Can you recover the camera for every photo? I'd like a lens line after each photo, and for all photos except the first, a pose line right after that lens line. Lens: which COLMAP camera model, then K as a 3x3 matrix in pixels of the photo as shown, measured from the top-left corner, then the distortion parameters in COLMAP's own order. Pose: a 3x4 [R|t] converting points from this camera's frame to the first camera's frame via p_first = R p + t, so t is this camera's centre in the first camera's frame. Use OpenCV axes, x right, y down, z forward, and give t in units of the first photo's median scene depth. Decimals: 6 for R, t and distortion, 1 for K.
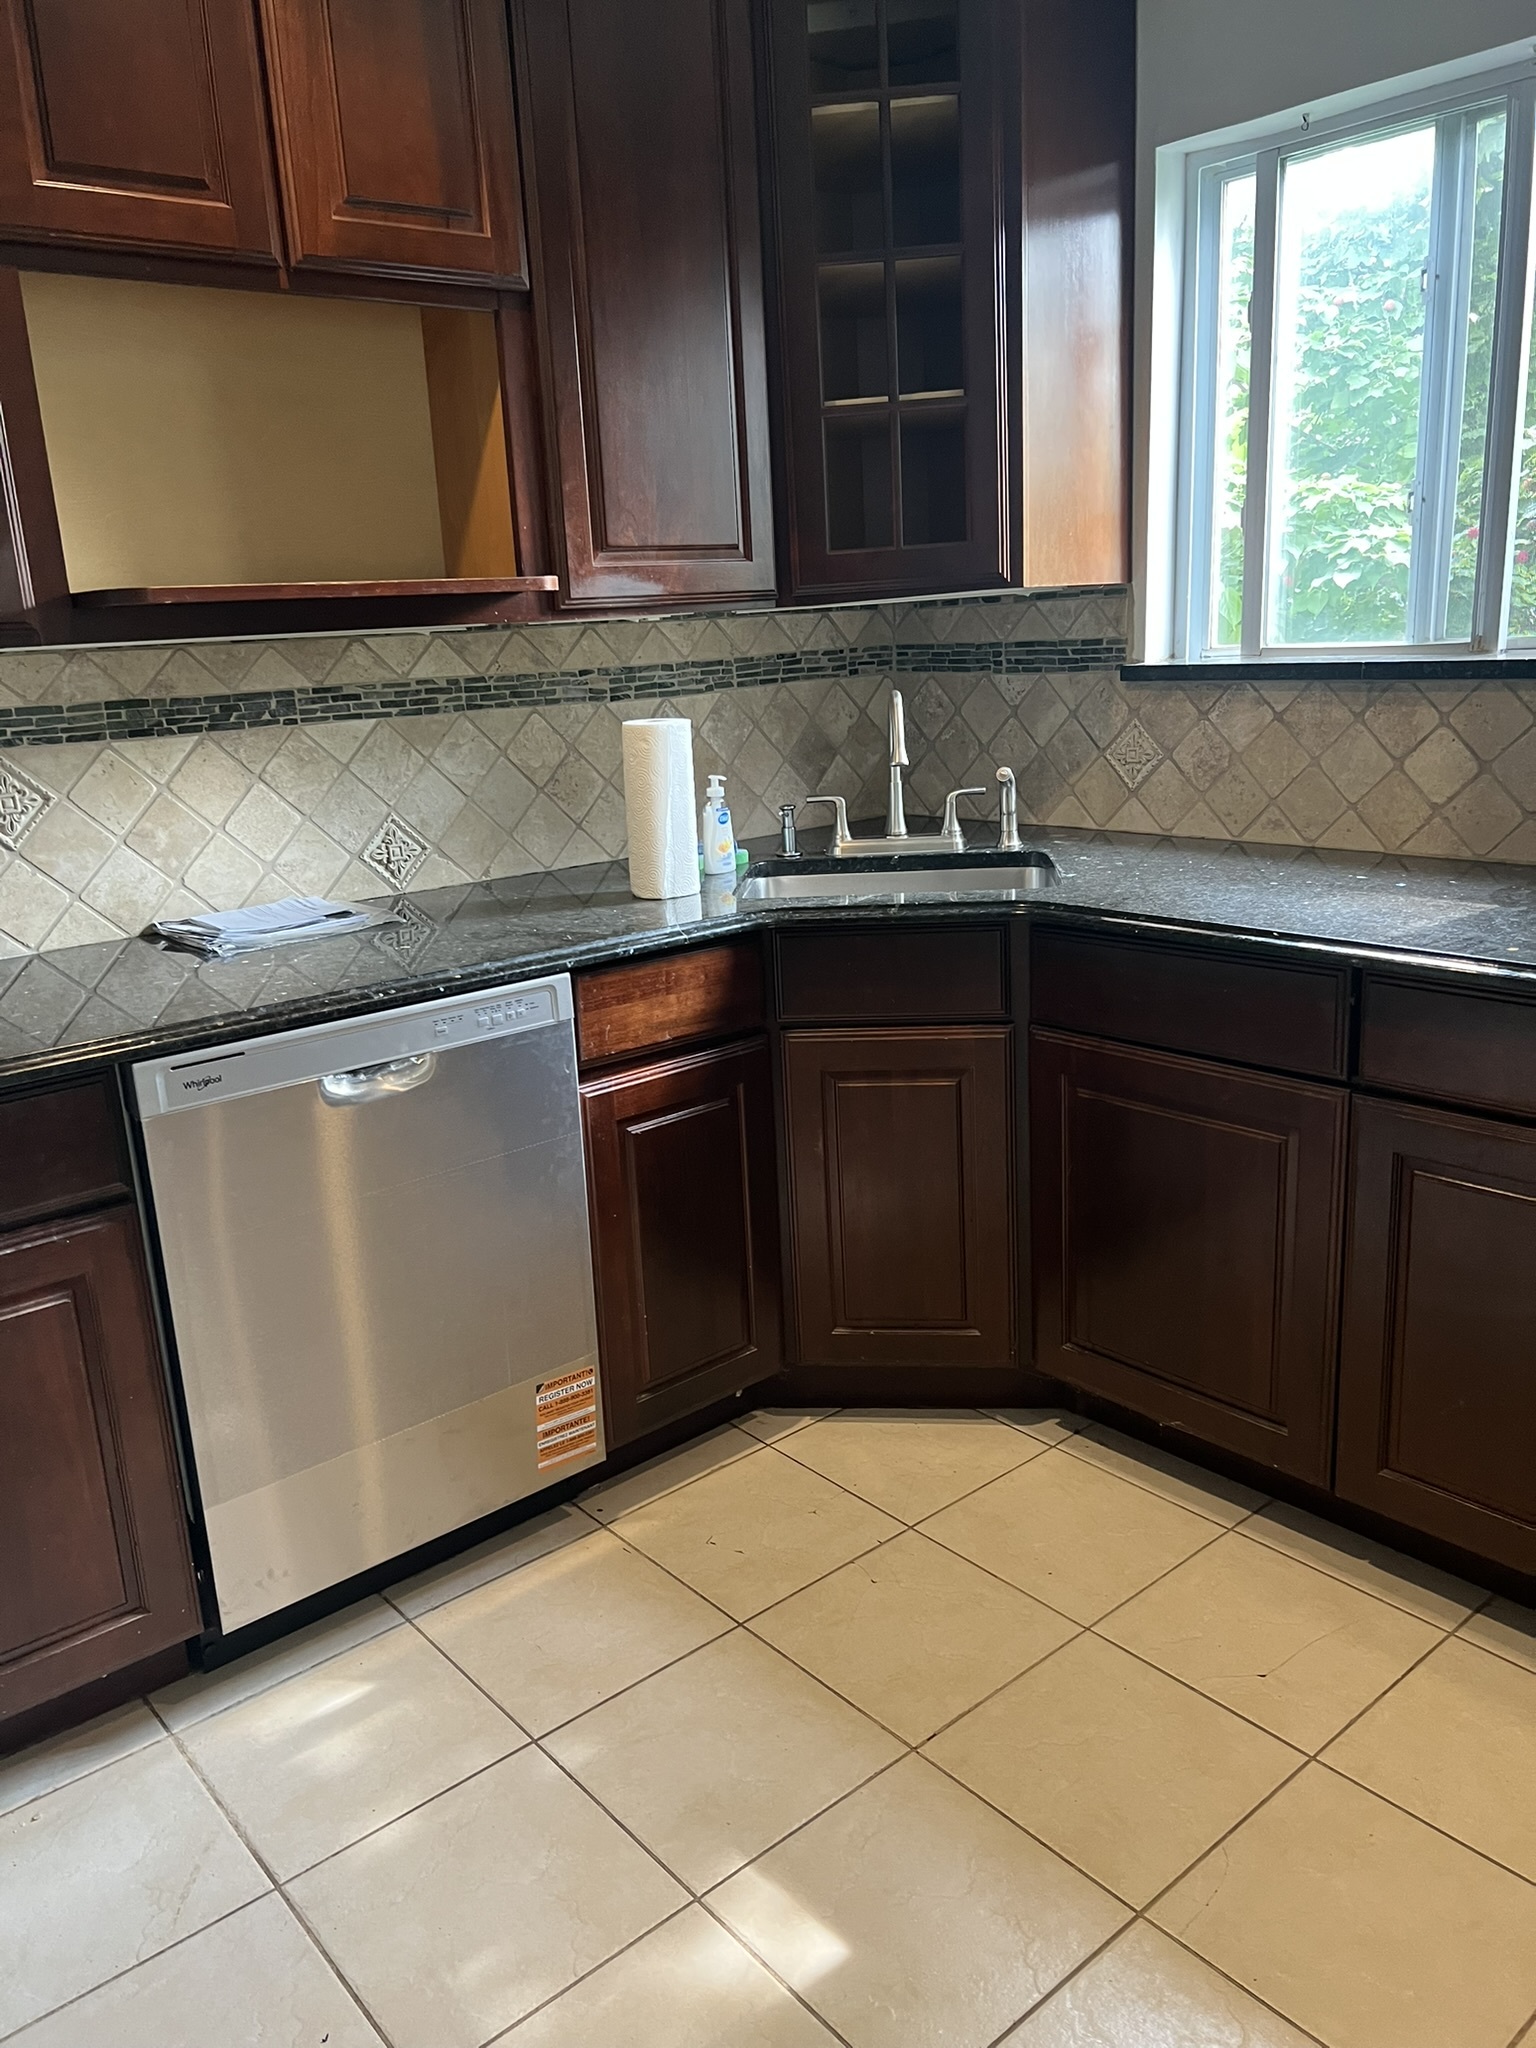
lens RADIAL K [[1551.0, 0, 765.6], [0, 1551.0, 1023.6], [0, 0, 1]] dist [0.052126, -0.059810]
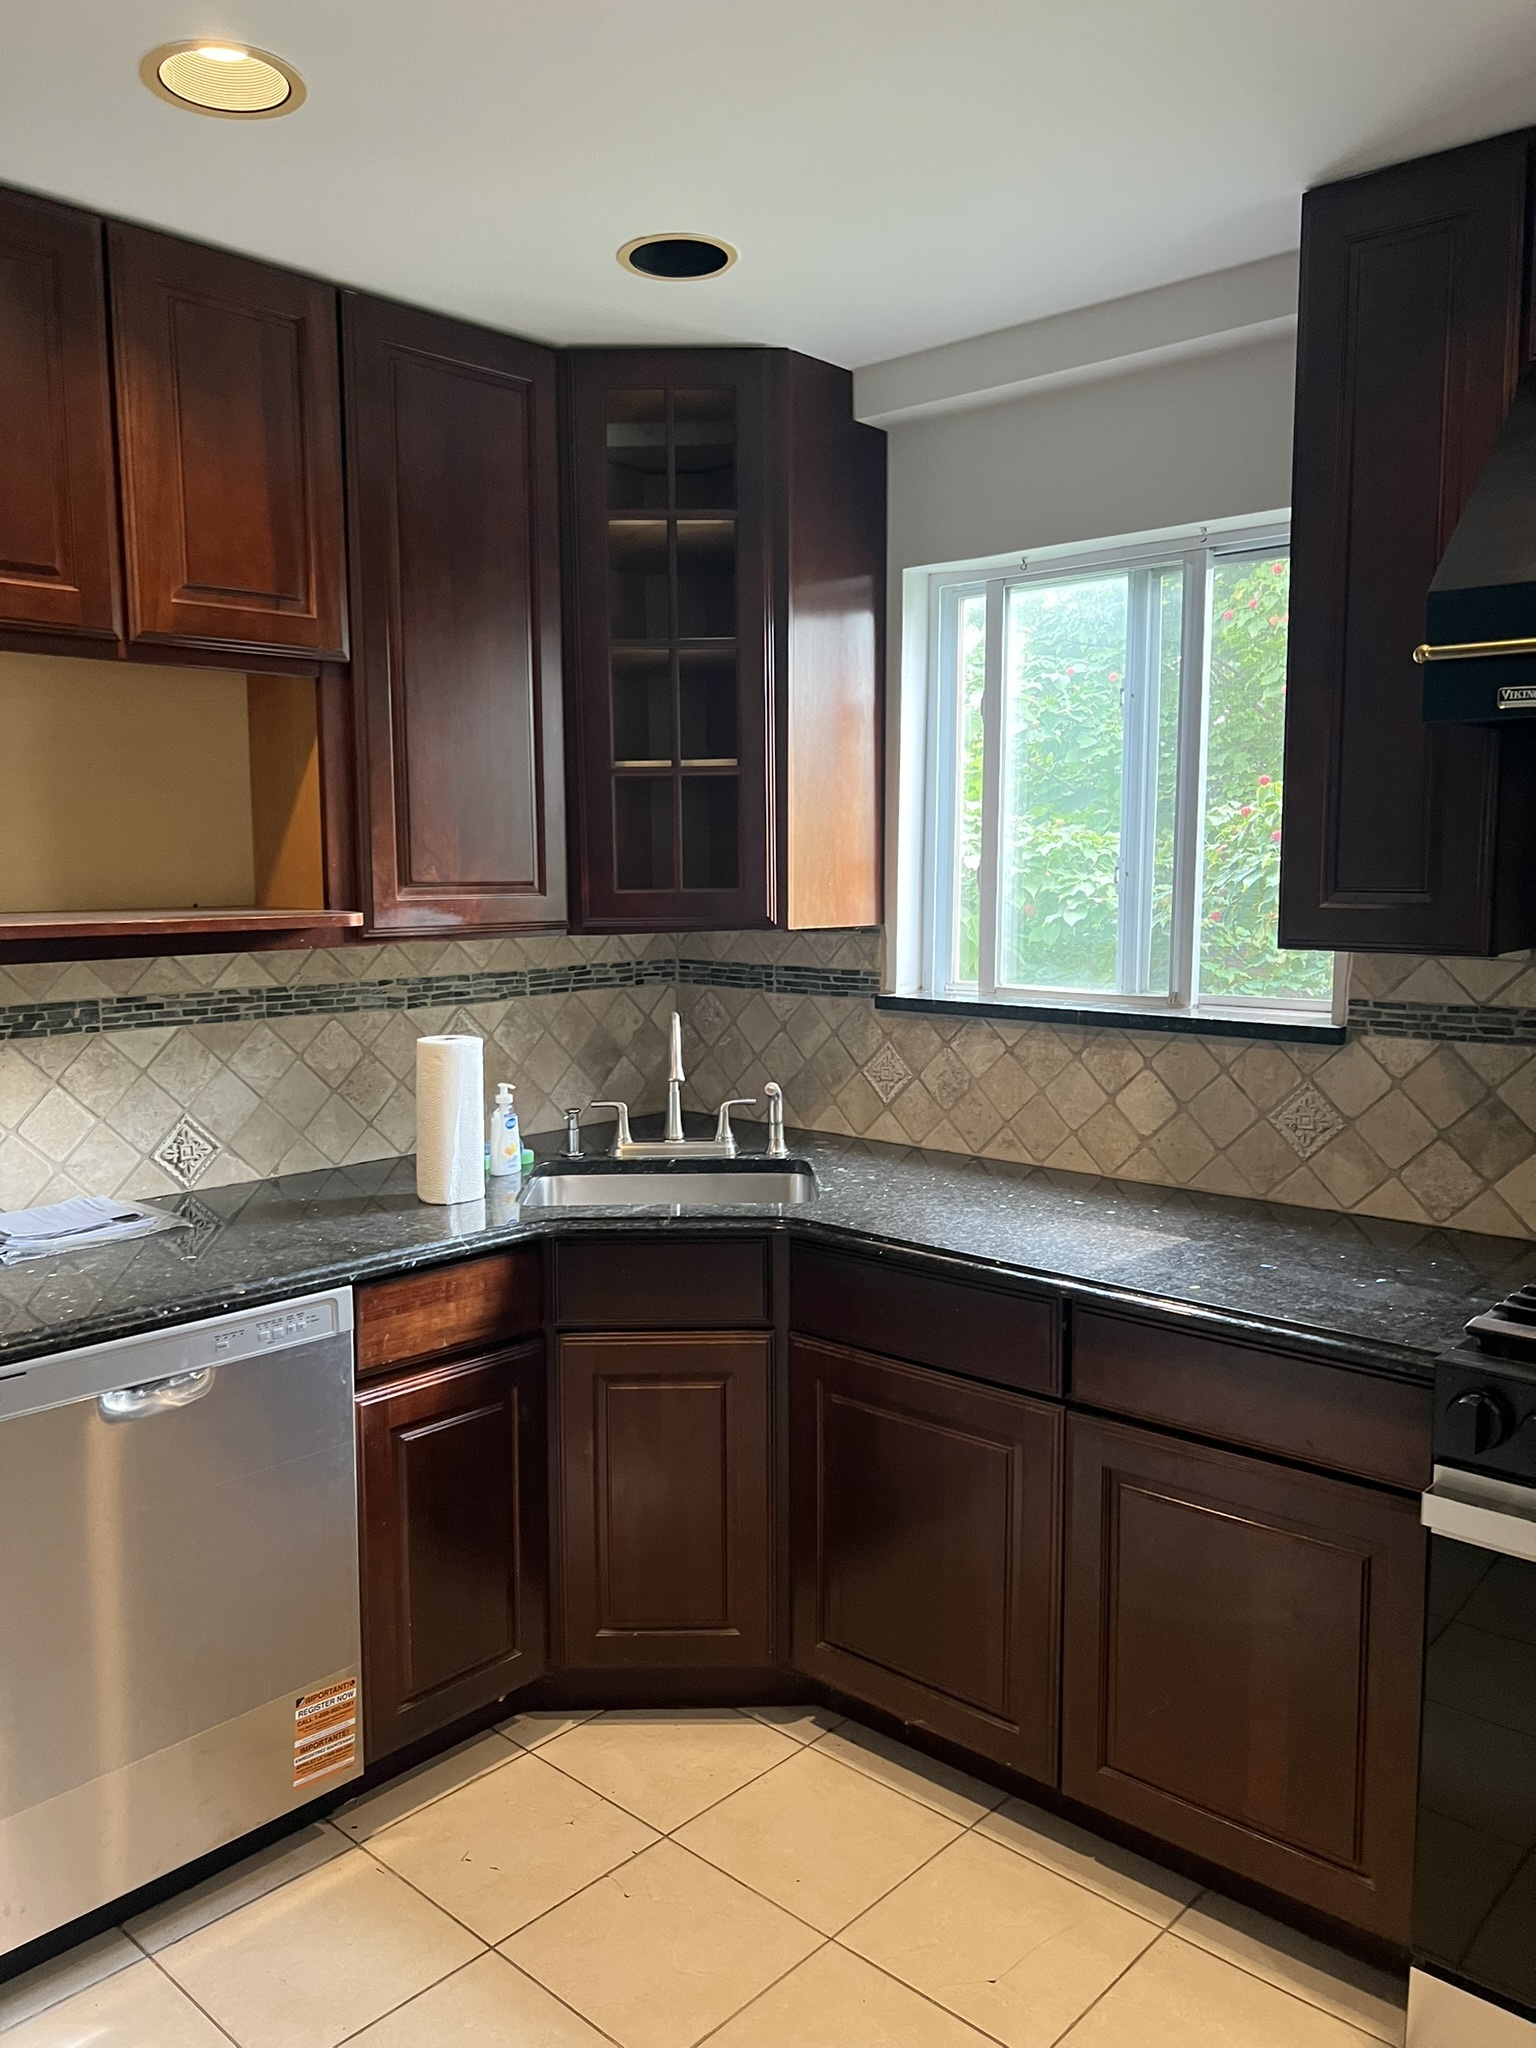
lens RADIAL K [[1551.0, 0, 757.3], [0, 1551.0, 1025.2], [0, 0, 1]] dist [0.052126, -0.059810]
pose [[0.991819, 0.032828, 0.123362, 0.008642], [-0.014099, 0.988626, -0.149732, -0.048851], [-0.126875, 0.146768, 0.981000, -0.089735]]
